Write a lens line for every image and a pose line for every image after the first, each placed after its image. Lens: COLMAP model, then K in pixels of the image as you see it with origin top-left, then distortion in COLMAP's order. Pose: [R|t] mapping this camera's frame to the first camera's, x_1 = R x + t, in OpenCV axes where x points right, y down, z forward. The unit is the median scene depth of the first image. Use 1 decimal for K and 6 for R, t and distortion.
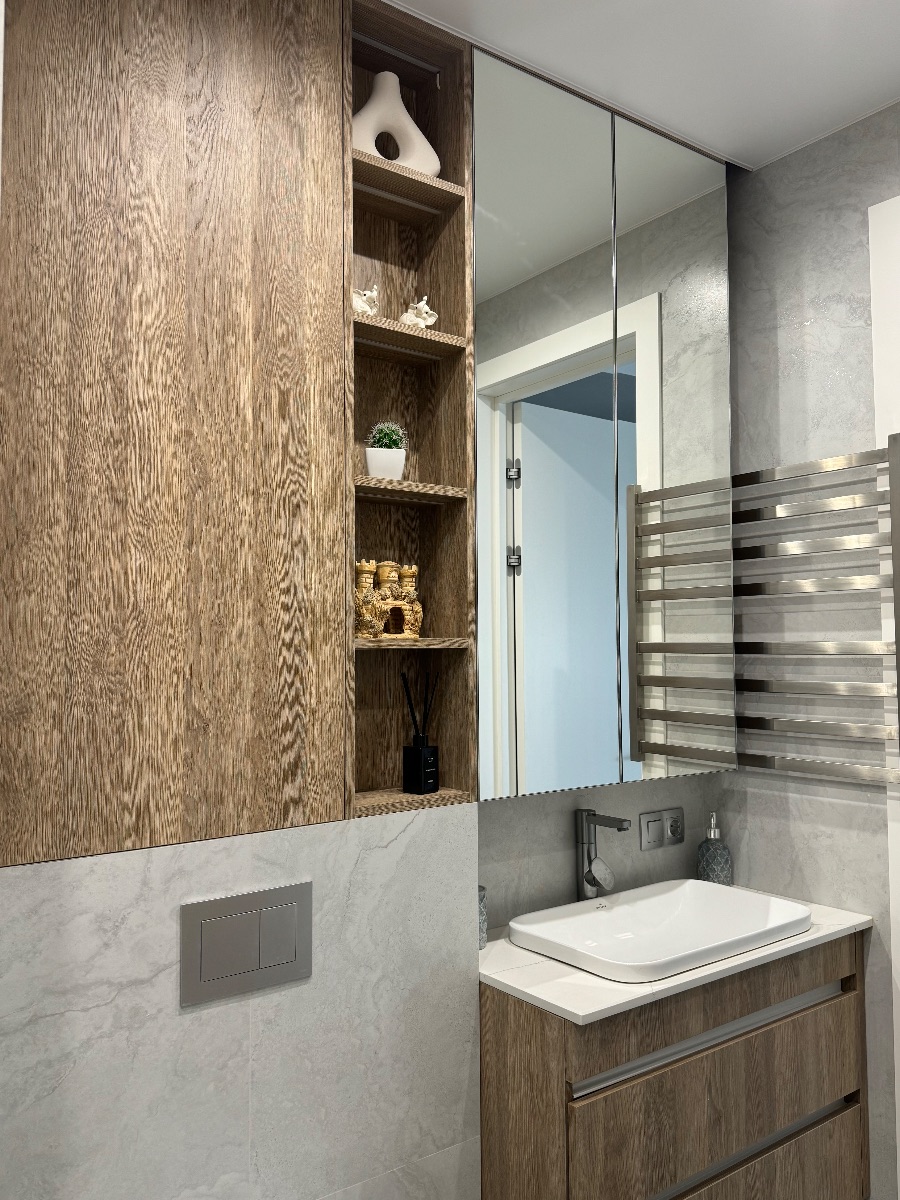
lens RADIAL K [[943.3, 0, 450.0], [0, 943.3, 600.0], [0, 0, 1]] dist [-0.010252, -0.010527]
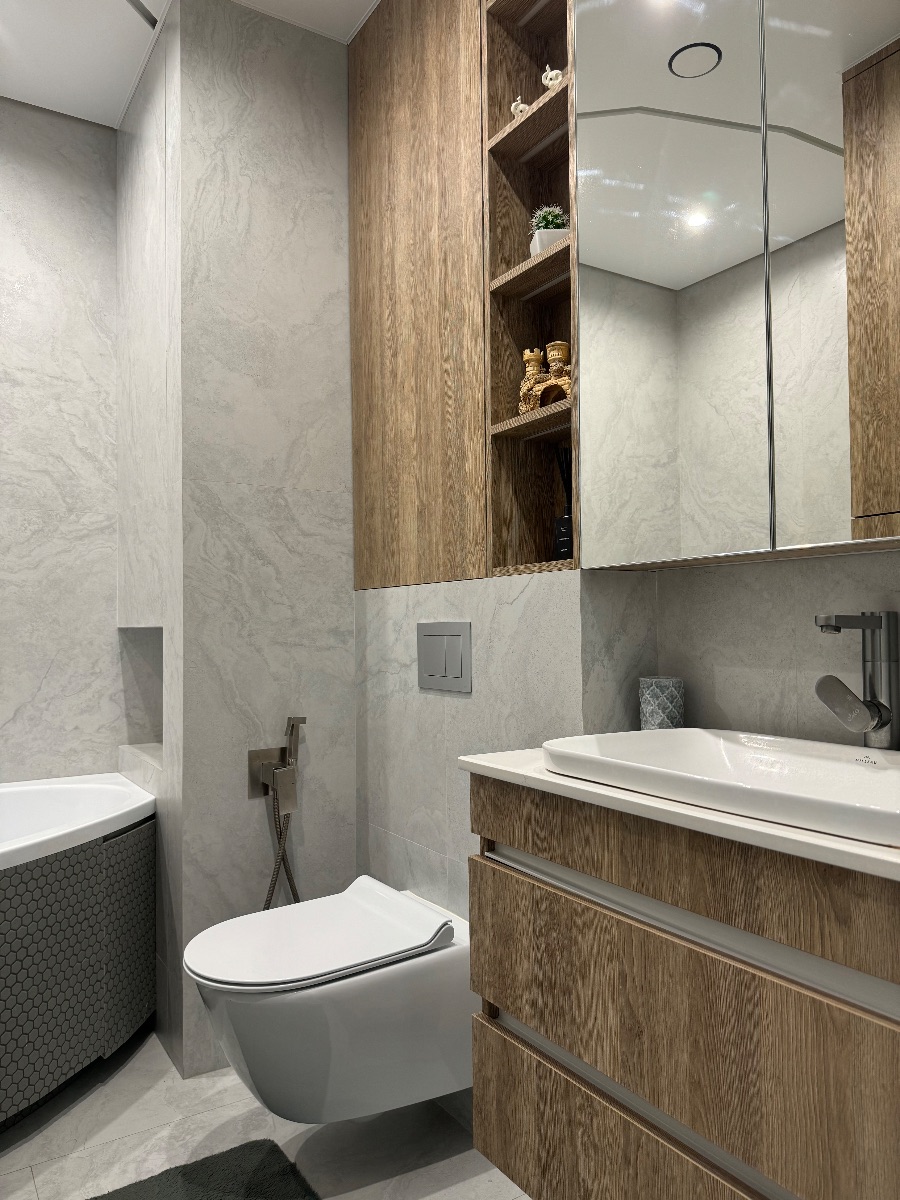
lens RADIAL K [[836.9, 0, 450.0], [0, 836.9, 600.0], [0, 0, 1]] dist [0.126628, -0.215793]
pose [[-0.059467, -0.011383, -0.998165, 0.979384], [0.065279, 0.997750, -0.015267, 0.274022], [0.996094, -0.066067, -0.058590, 1.006056]]
